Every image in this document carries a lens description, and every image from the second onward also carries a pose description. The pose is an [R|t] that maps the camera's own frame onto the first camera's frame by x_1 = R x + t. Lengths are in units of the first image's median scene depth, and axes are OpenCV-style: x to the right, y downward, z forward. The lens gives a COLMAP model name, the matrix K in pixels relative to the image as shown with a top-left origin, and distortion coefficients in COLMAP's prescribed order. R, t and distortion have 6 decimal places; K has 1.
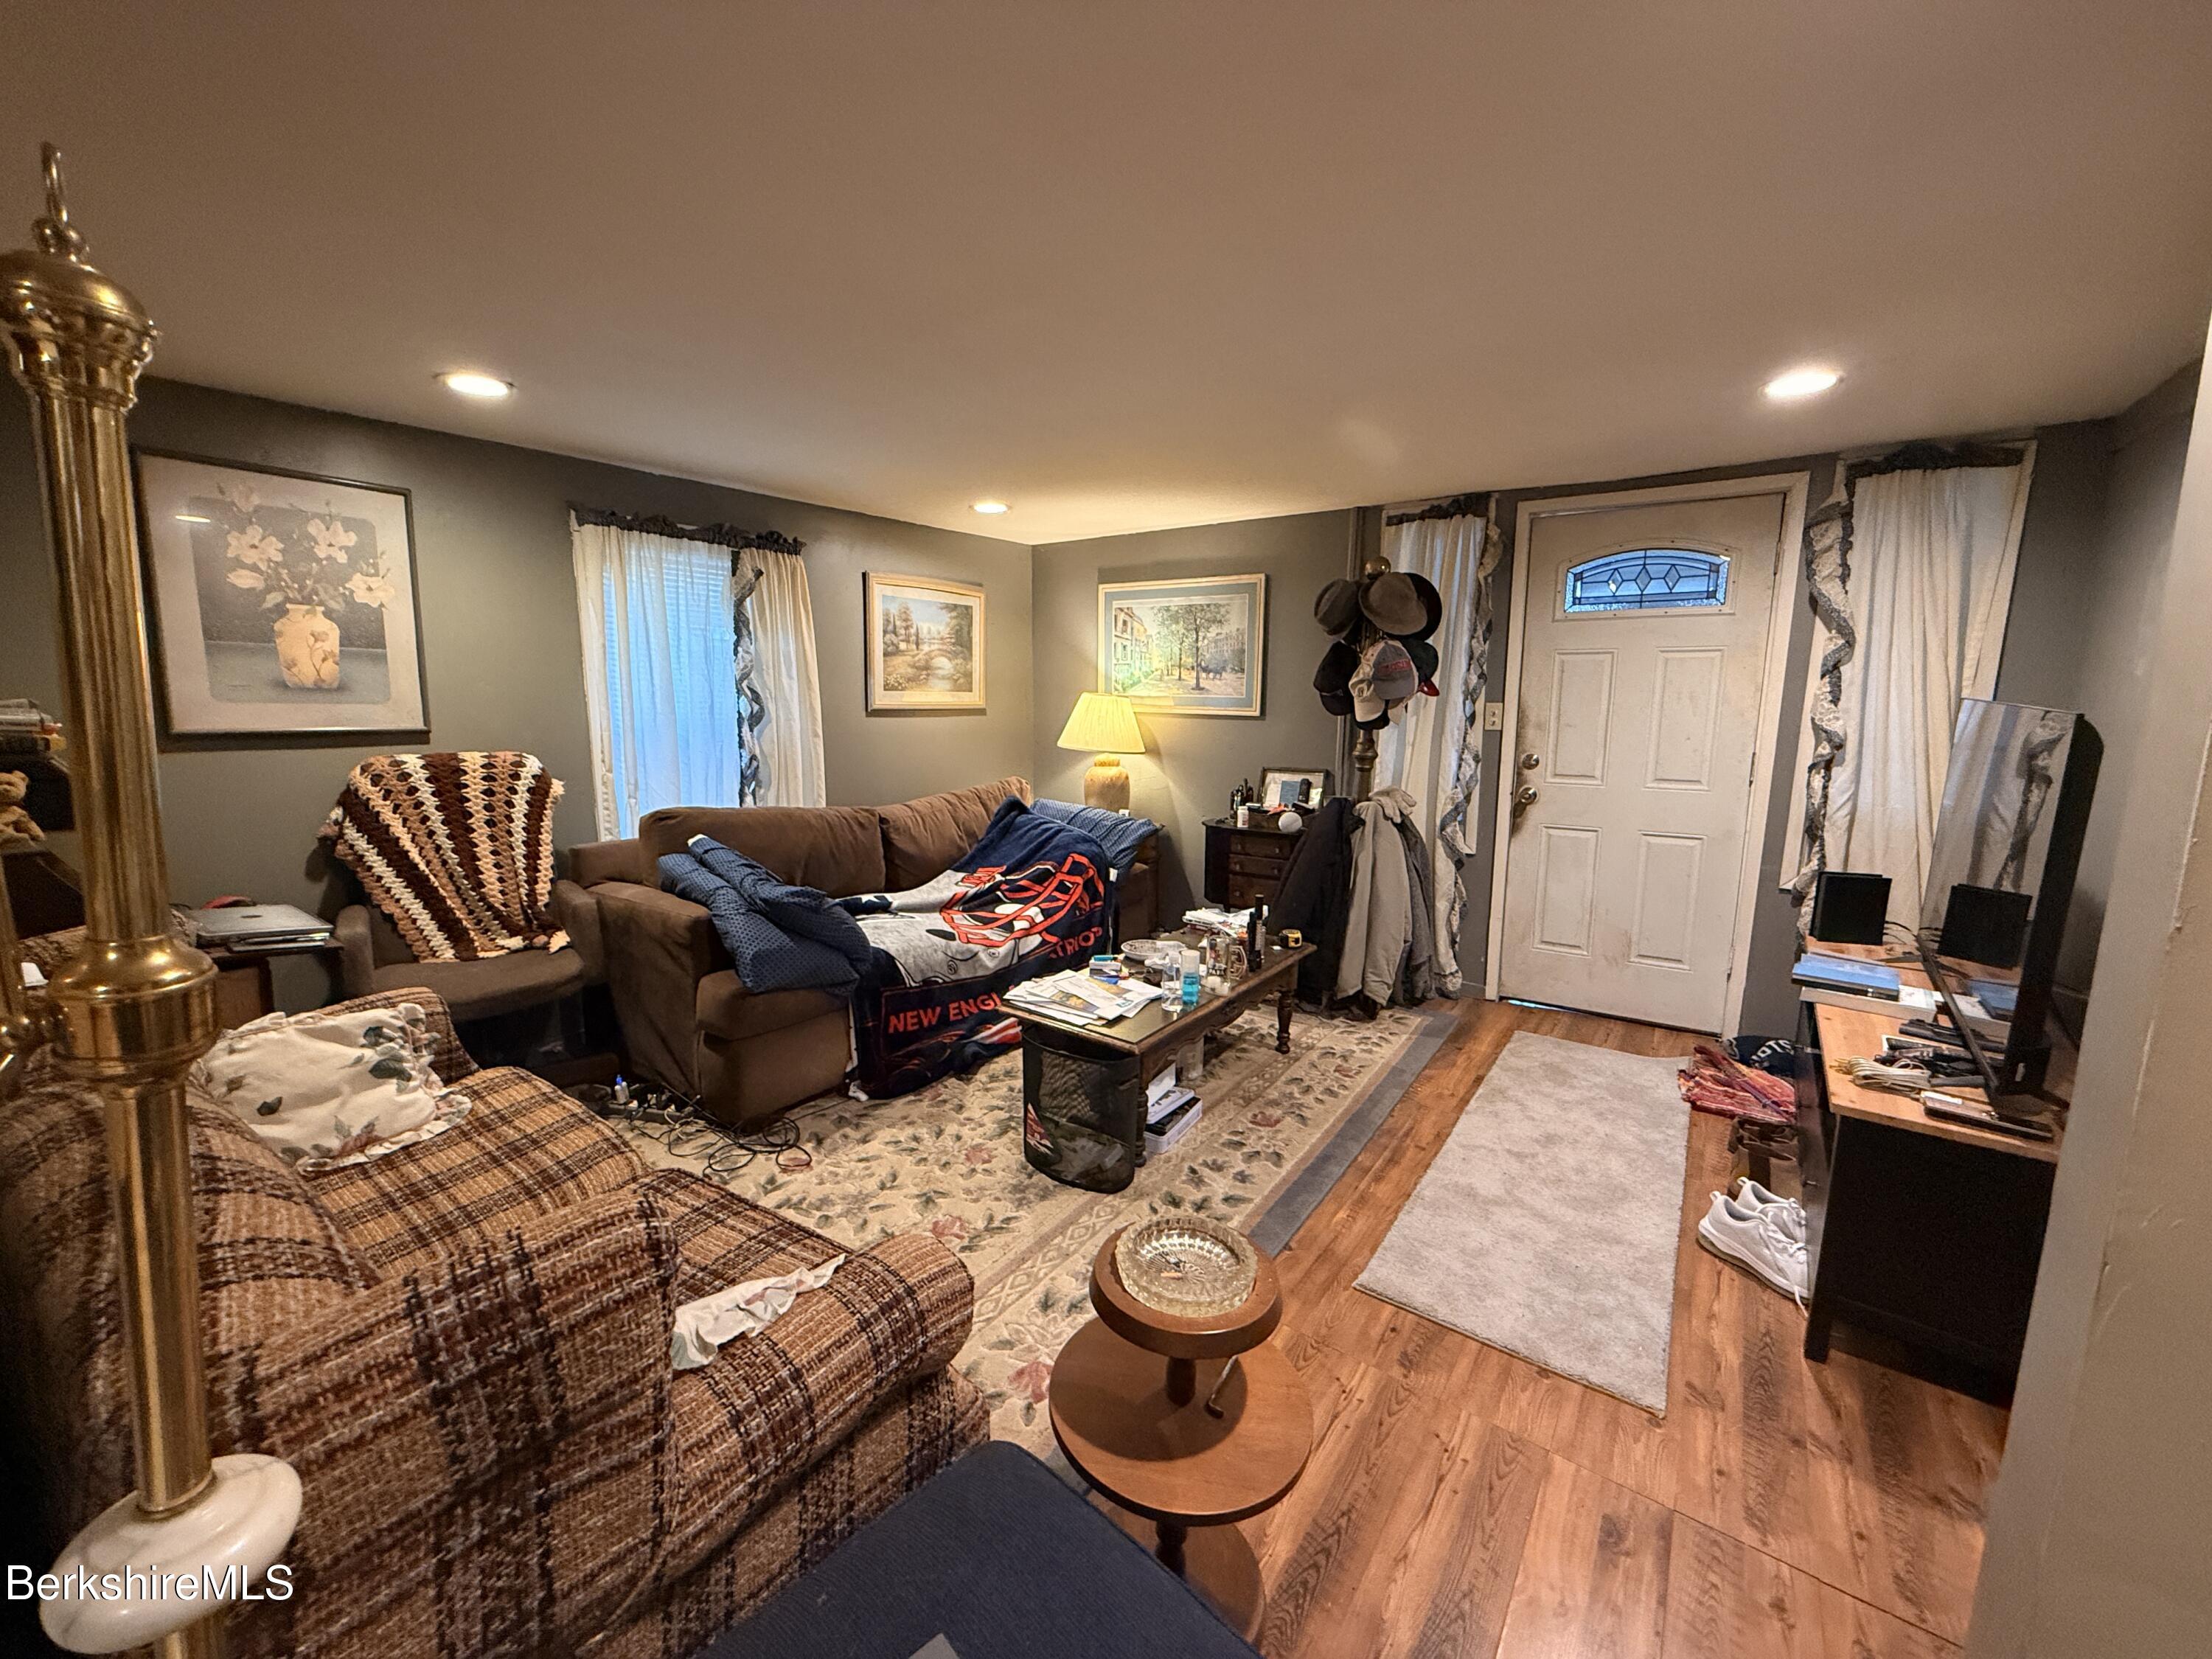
lens RADIAL K [[883.9, 0, 1101.6], [0, 883.9, 828.1], [0, 0, 1]] dist [-0.000546, -0.000525]
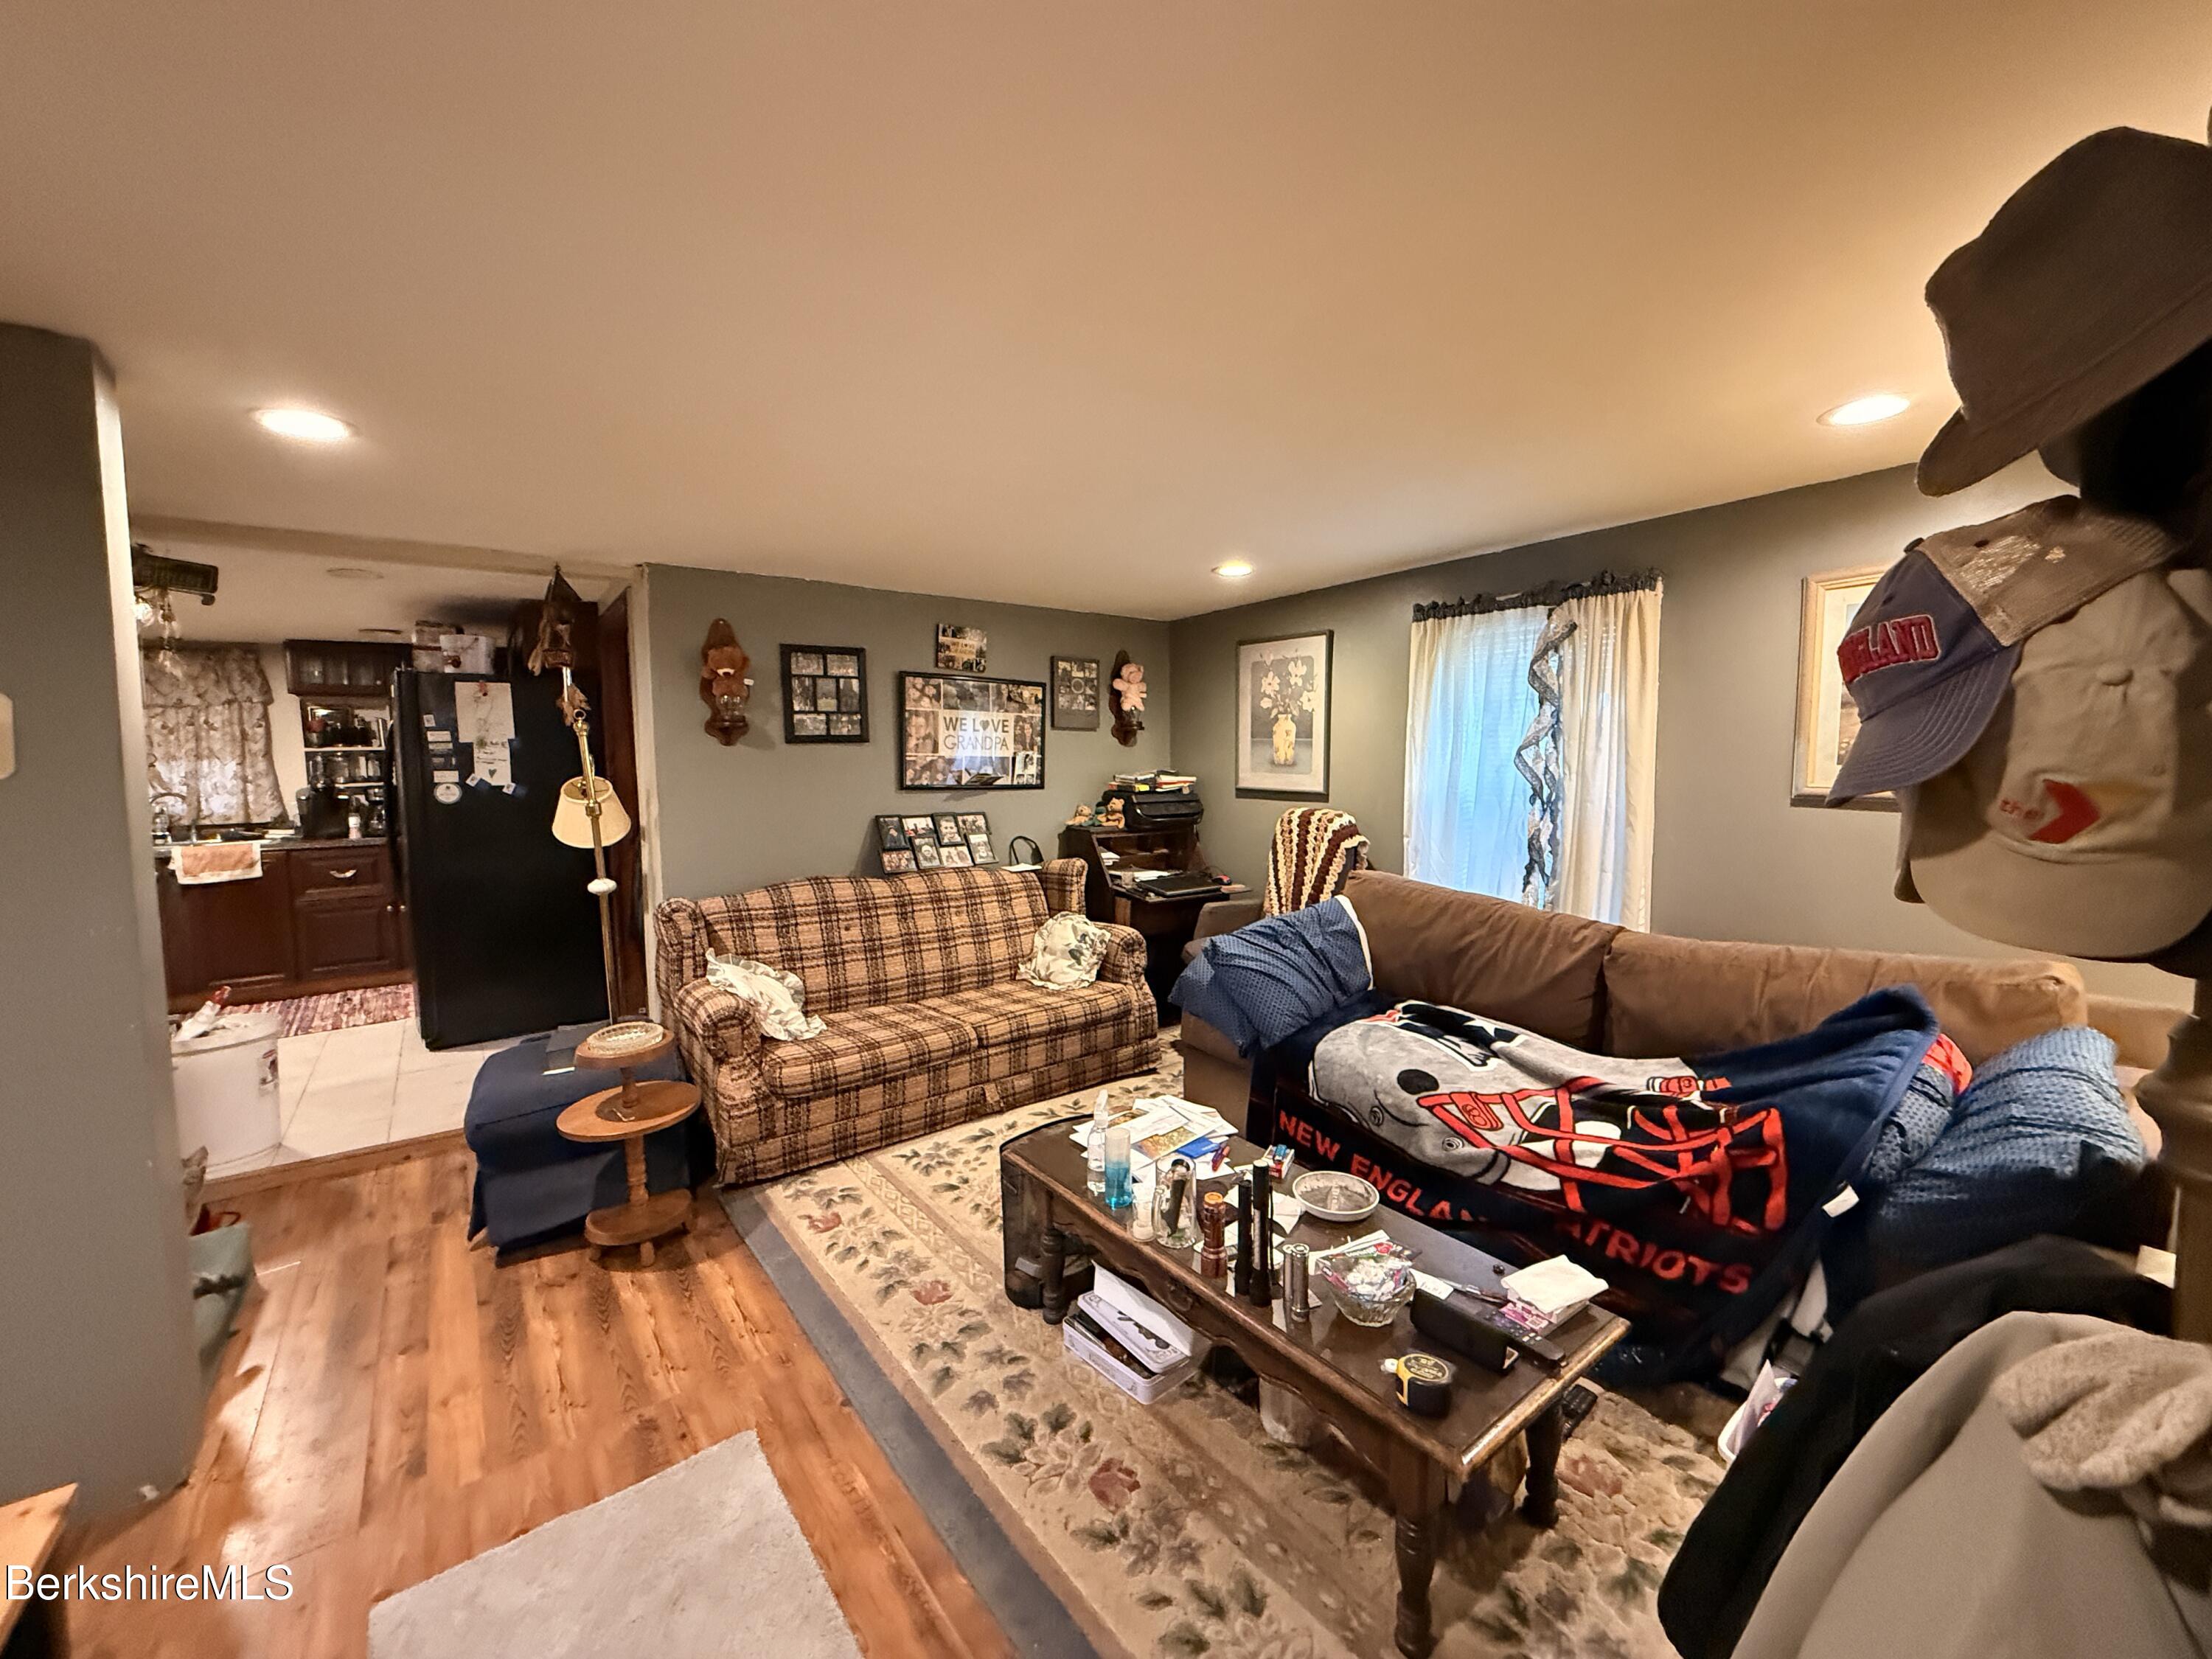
lens RADIAL K [[883.9, 0, 1101.6], [0, 883.9, 828.1], [0, 0, 1]] dist [-0.000546, -0.000525]
pose [[-0.307233, 0.066760, -0.949290, 0.760113], [-0.144382, 0.982718, 0.115840, -0.178250], [0.940618, 0.172650, -0.292284, 1.150824]]
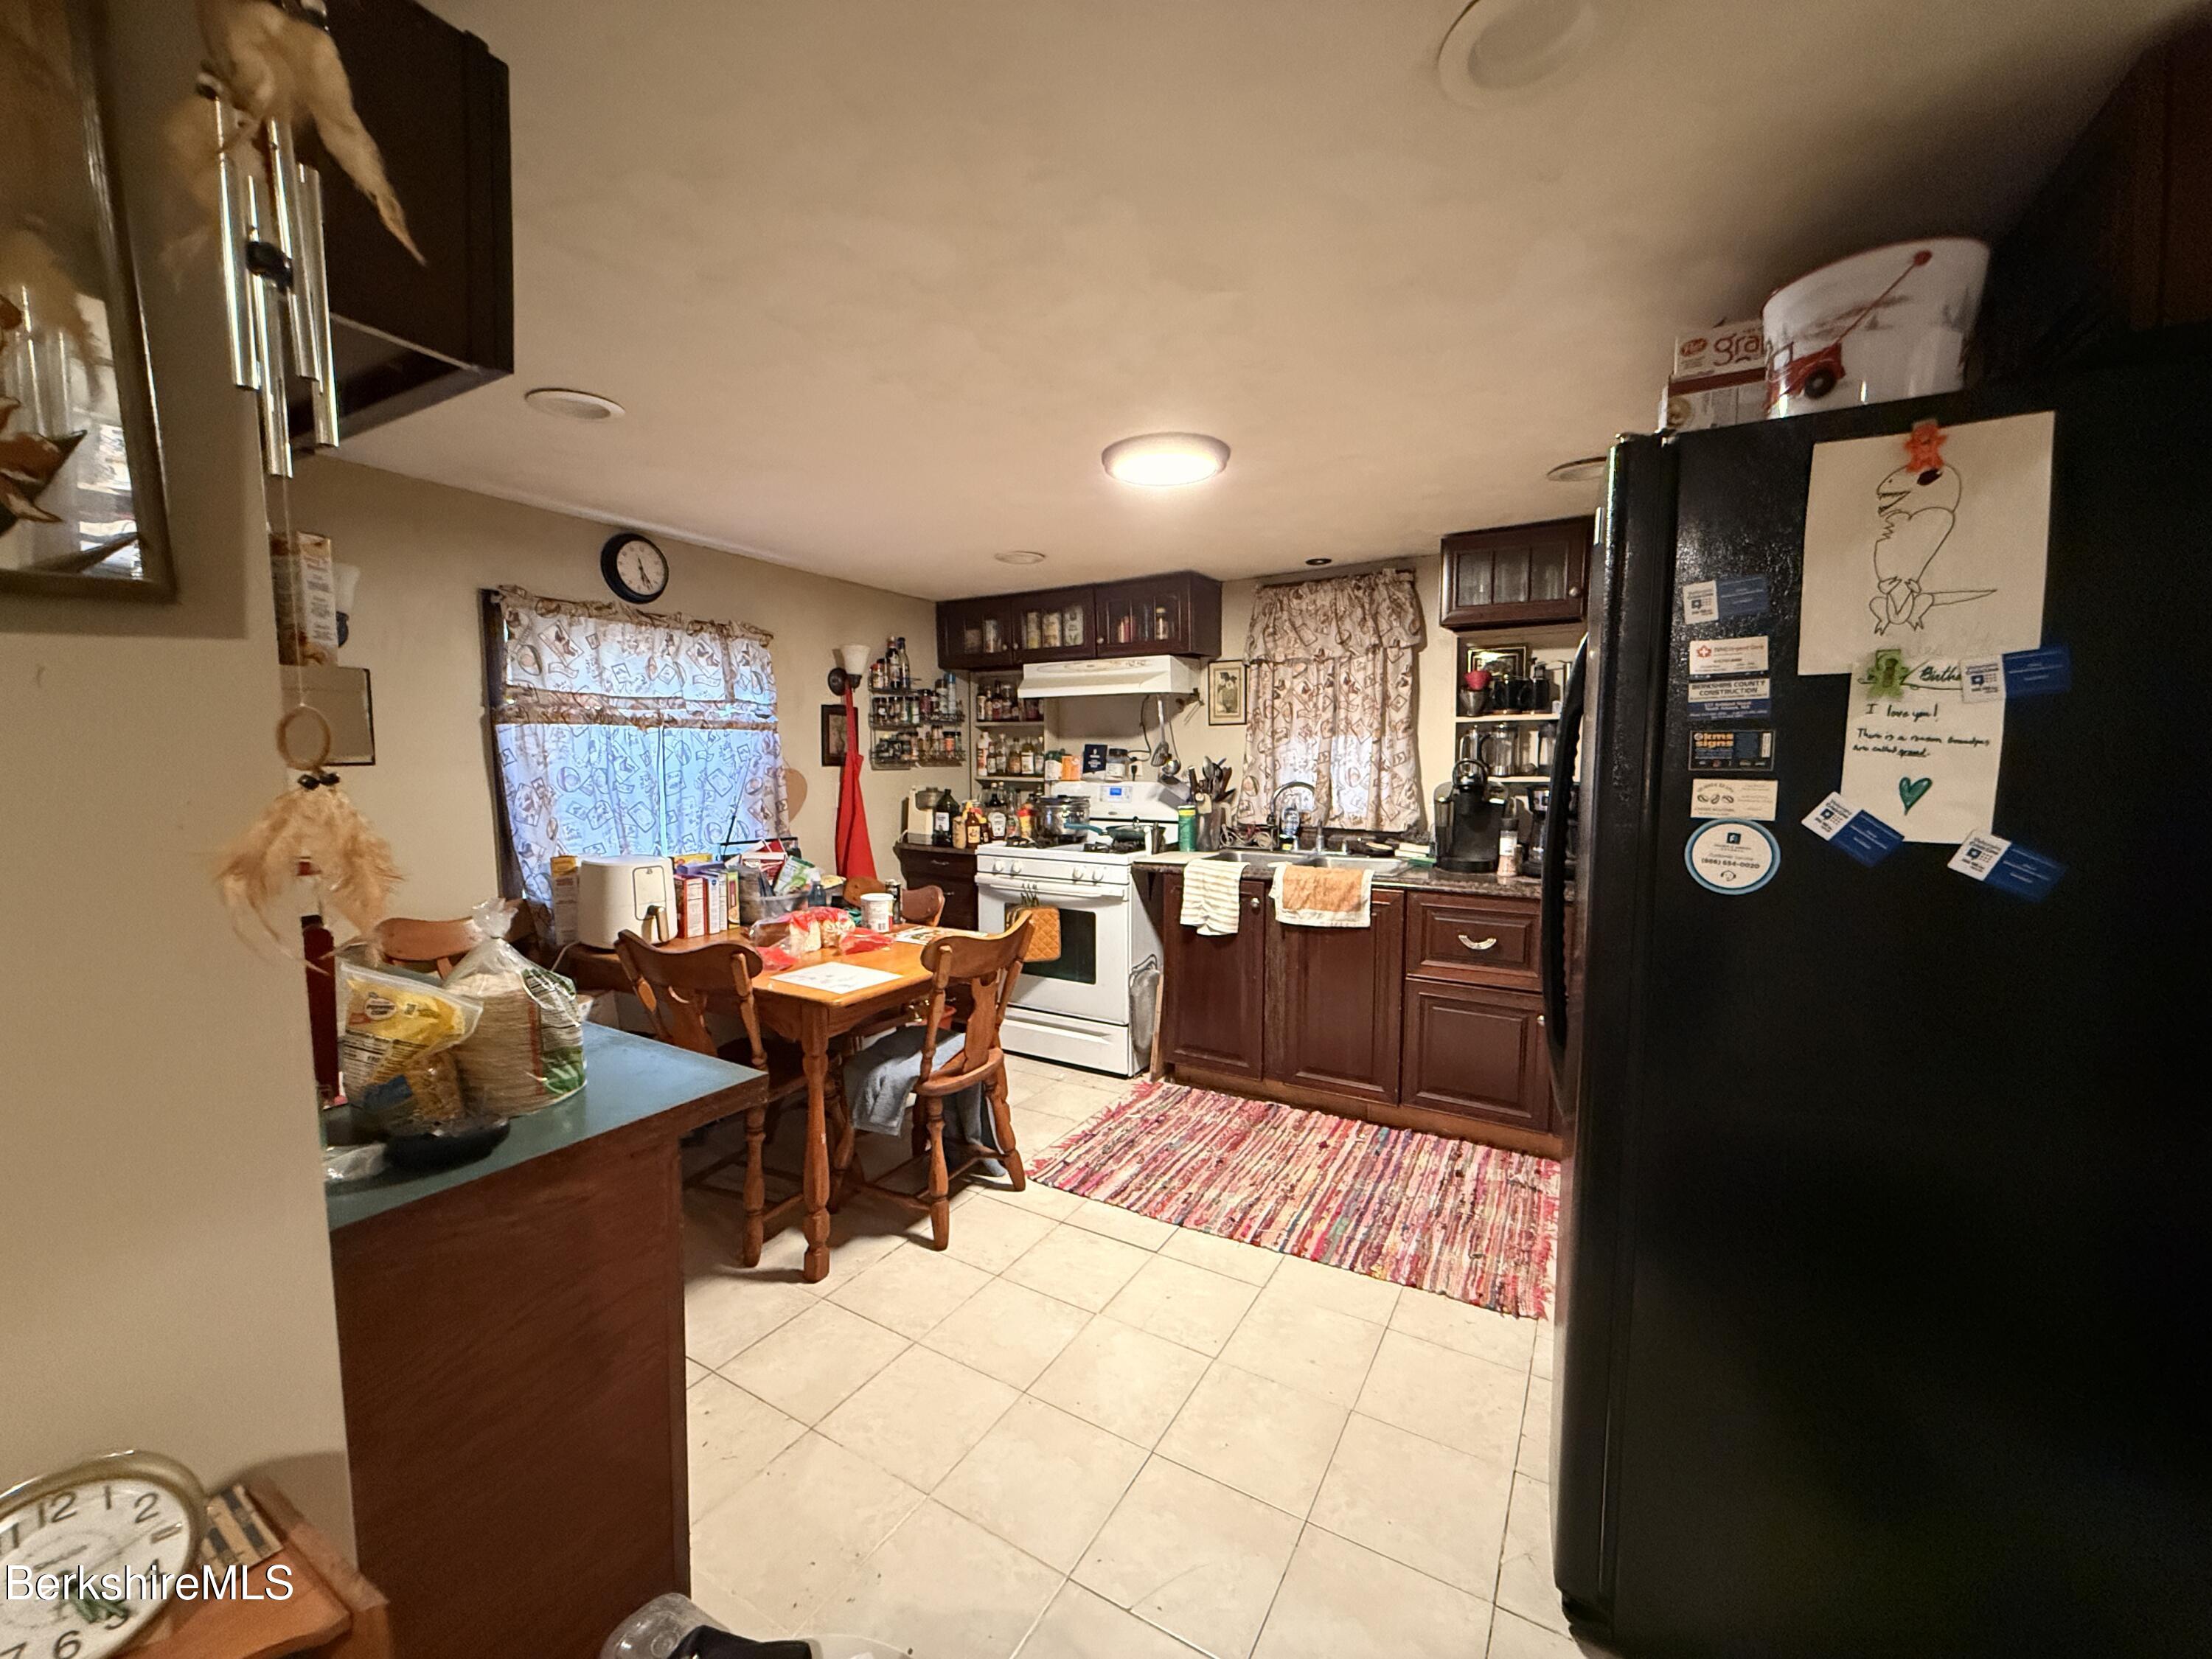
lens RADIAL K [[883.9, 0, 1101.6], [0, 883.9, 828.1], [0, 0, 1]] dist [-0.000546, -0.000525]
pose [[-0.996452, 0.001900, -0.084144, 0.265862], [-0.019442, 0.967510, 0.252086, -0.072183], [0.081889, 0.252827, -0.964040, 0.417912]]
